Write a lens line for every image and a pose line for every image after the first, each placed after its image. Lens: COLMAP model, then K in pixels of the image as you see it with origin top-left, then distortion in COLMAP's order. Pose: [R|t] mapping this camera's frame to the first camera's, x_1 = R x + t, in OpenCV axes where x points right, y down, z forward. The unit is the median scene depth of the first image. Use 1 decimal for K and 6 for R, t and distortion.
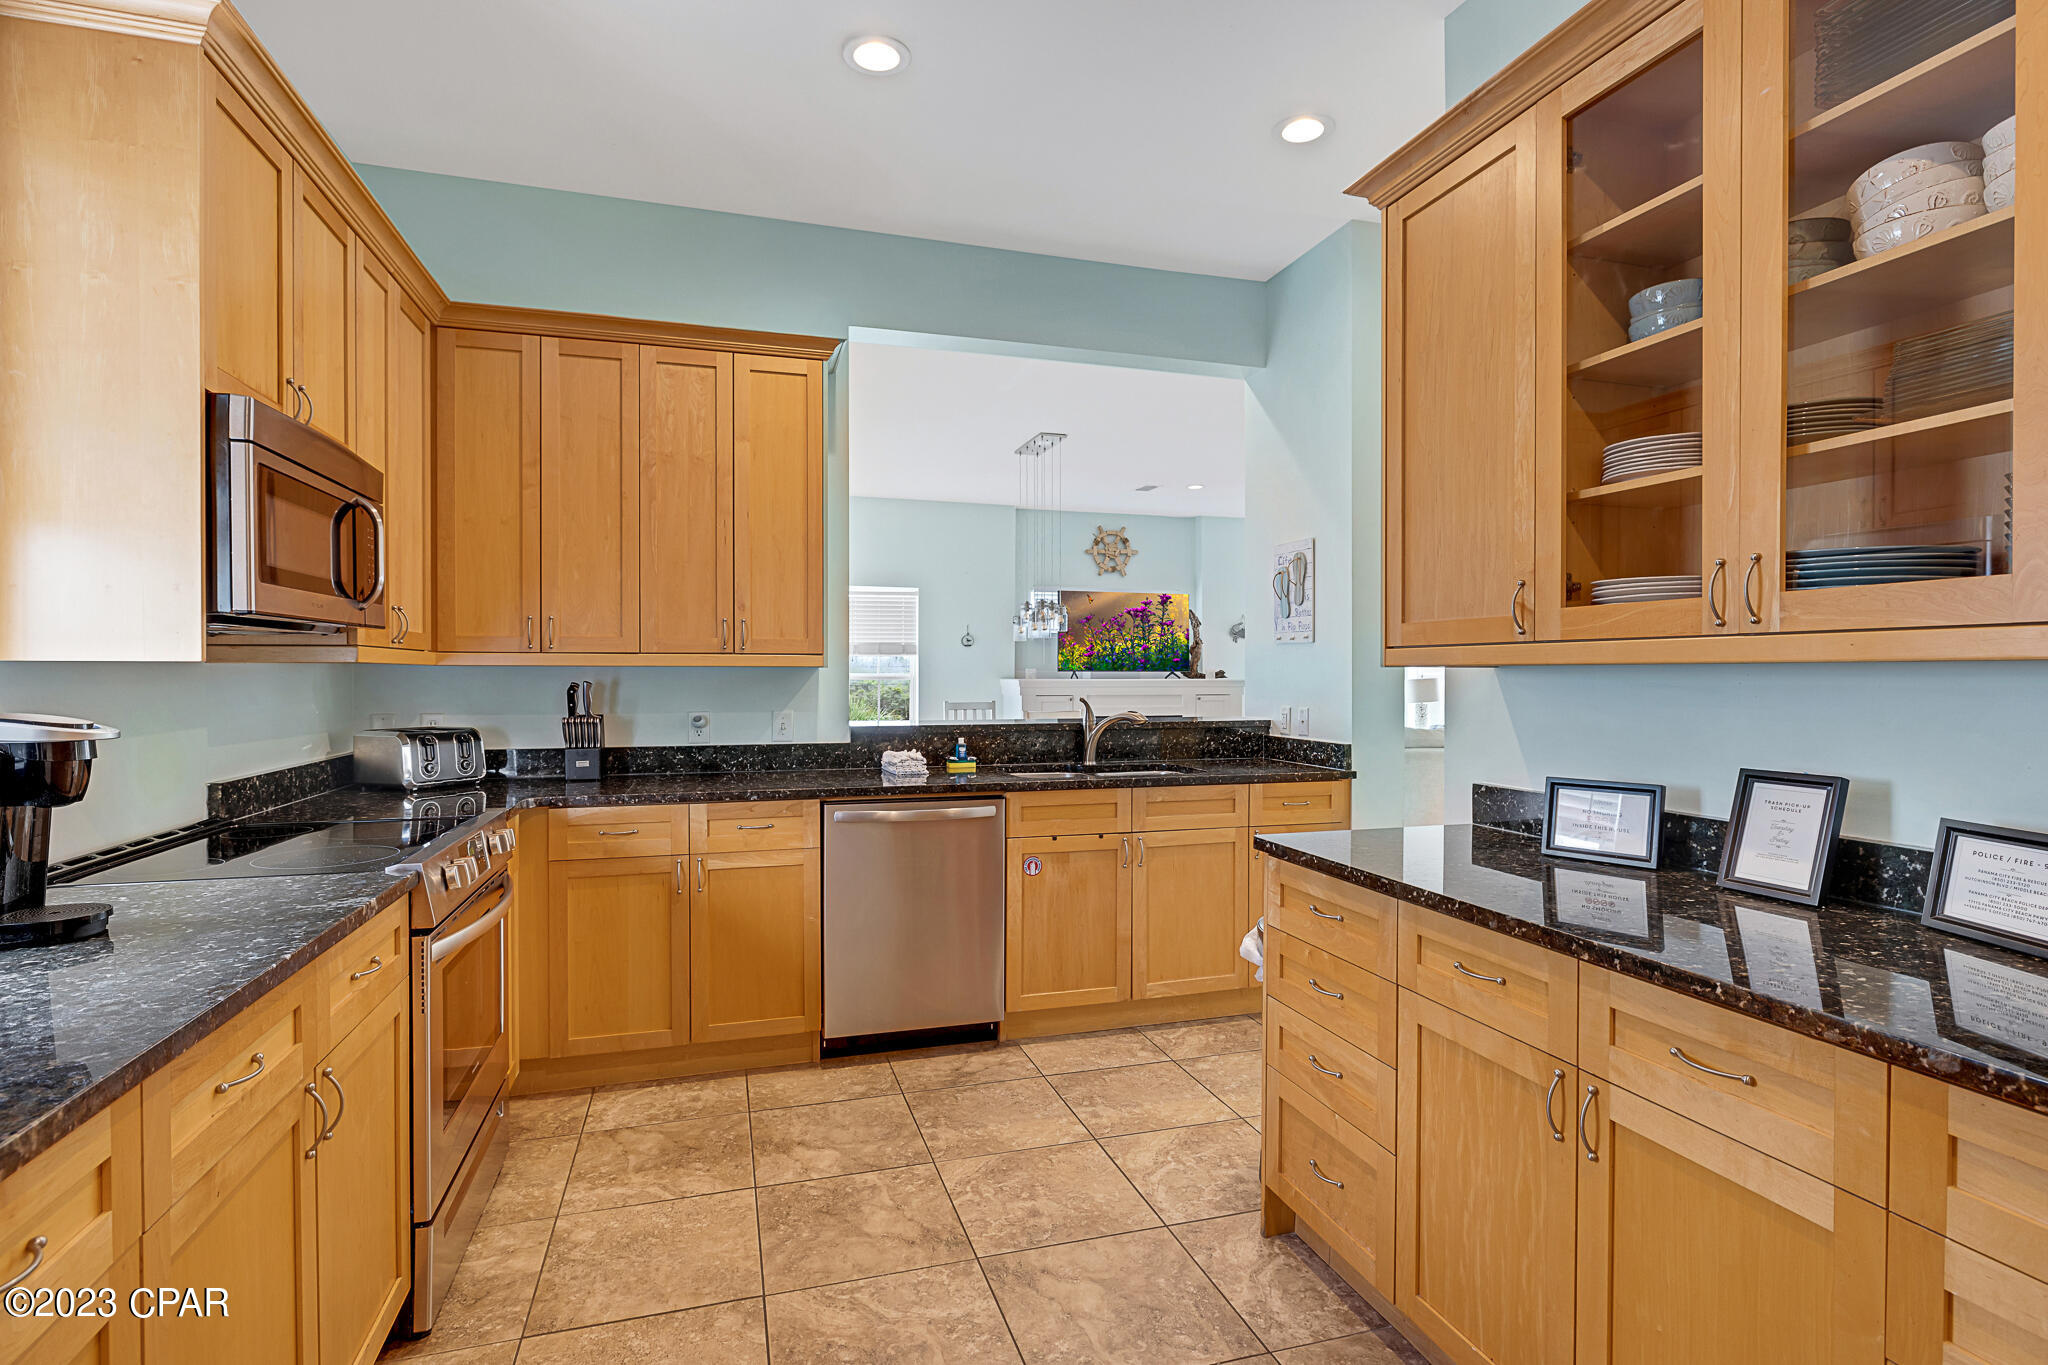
lens RADIAL K [[998.7, 0, 1014.1], [0, 998.7, 685.1], [0, 0, 1]] dist [-0.004869, 0.000046]
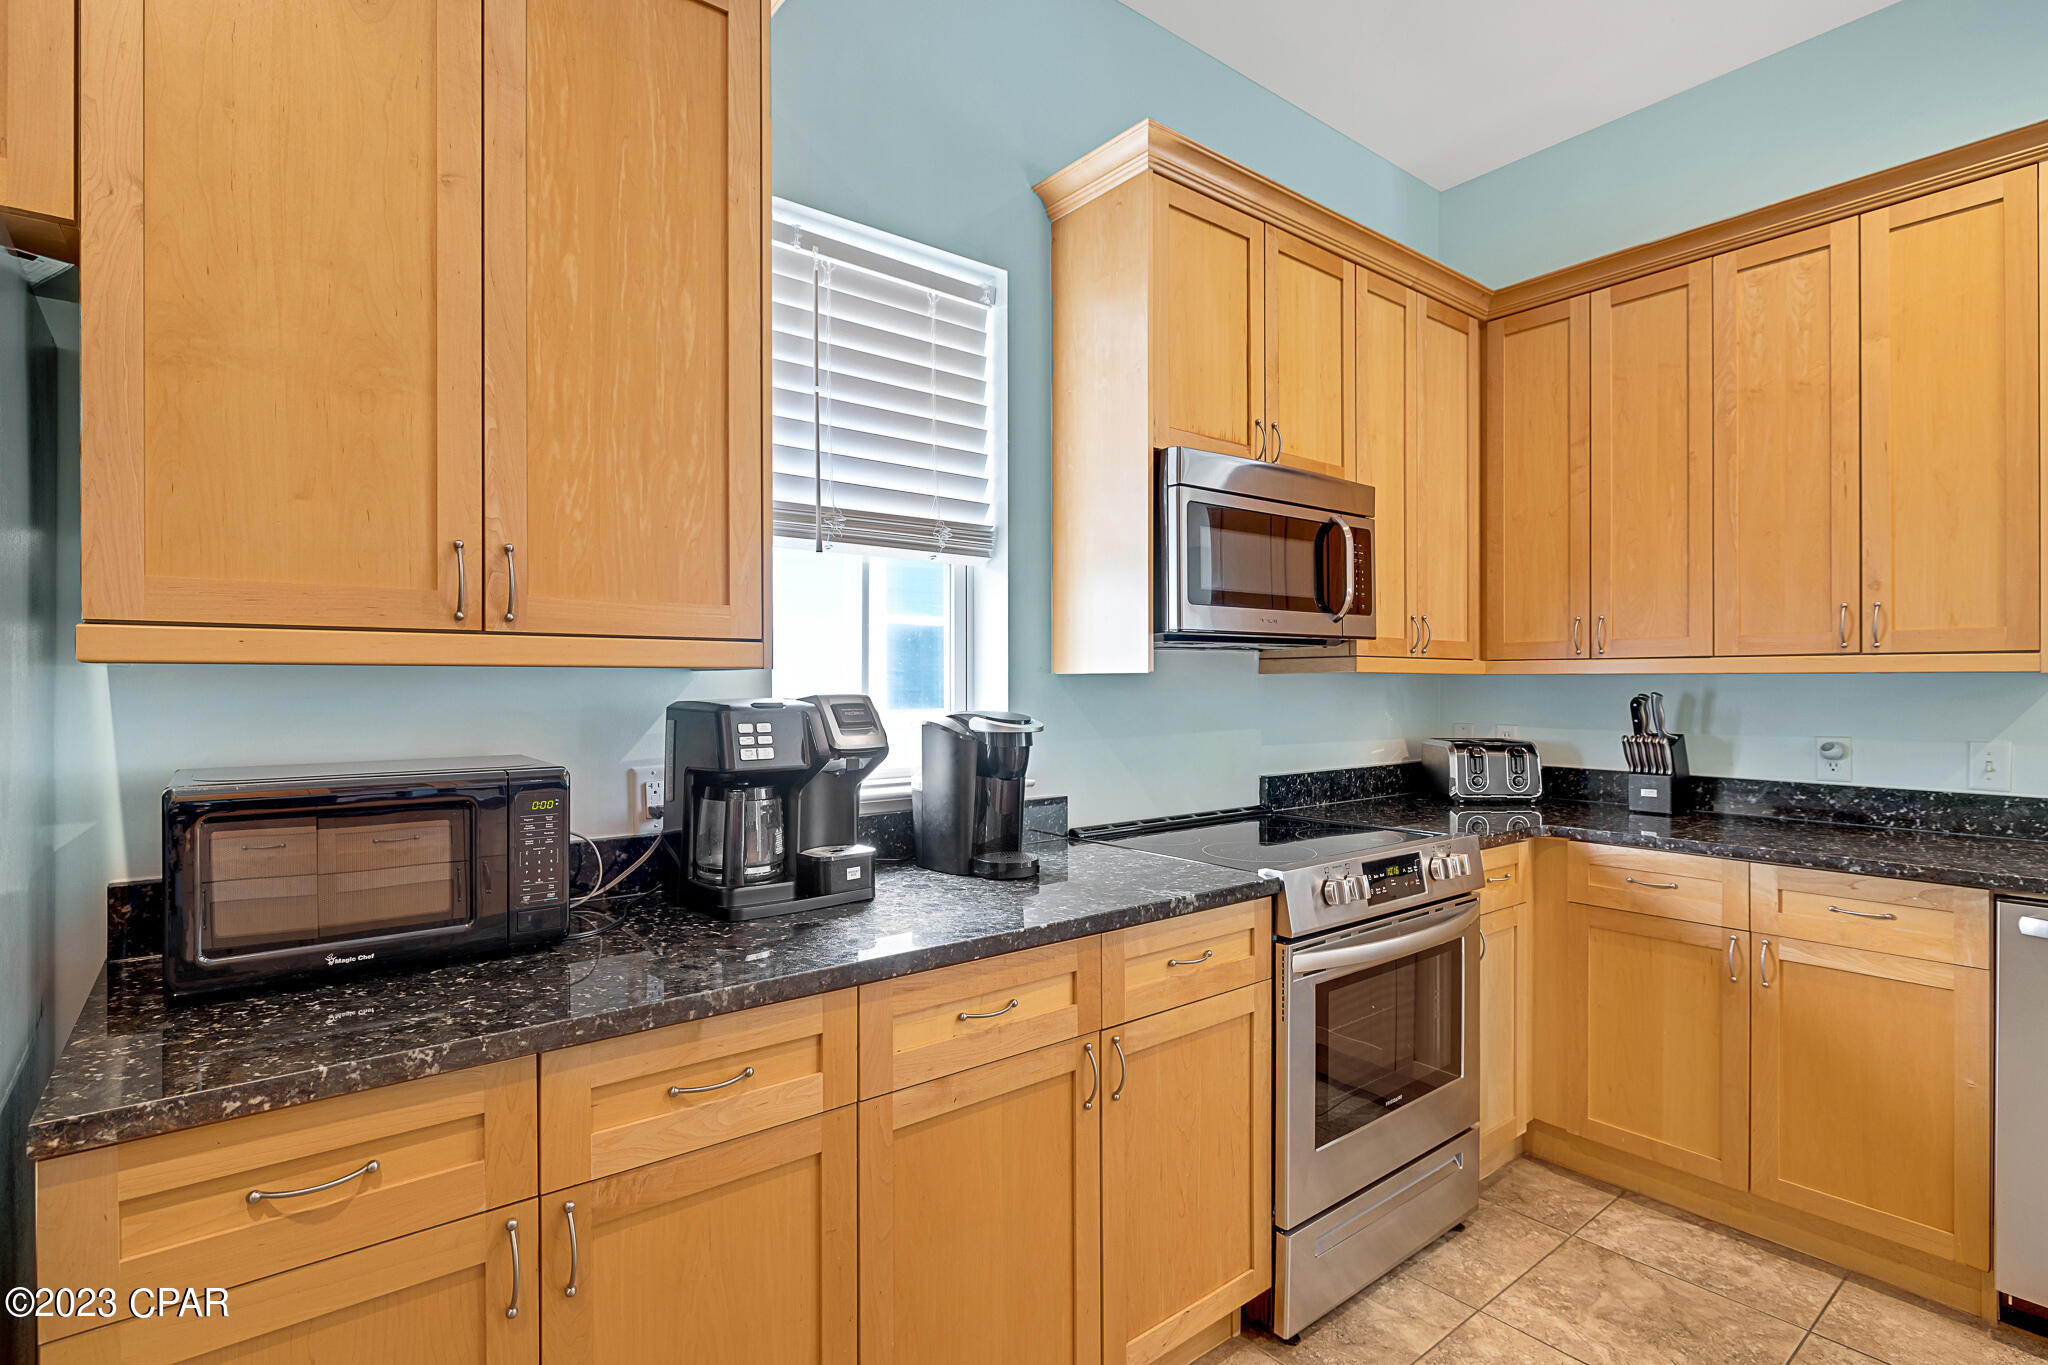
lens RADIAL K [[998.7, 0, 1017.6], [0, 998.7, 685.2], [0, 0, 1]] dist [-0.004869, 0.000046]
pose [[0.371178, 0.002191, -0.928559, 0.150975], [-0.011064, 0.999937, -0.002063, -0.002629], [0.928496, 0.011039, 0.371179, 0.233798]]
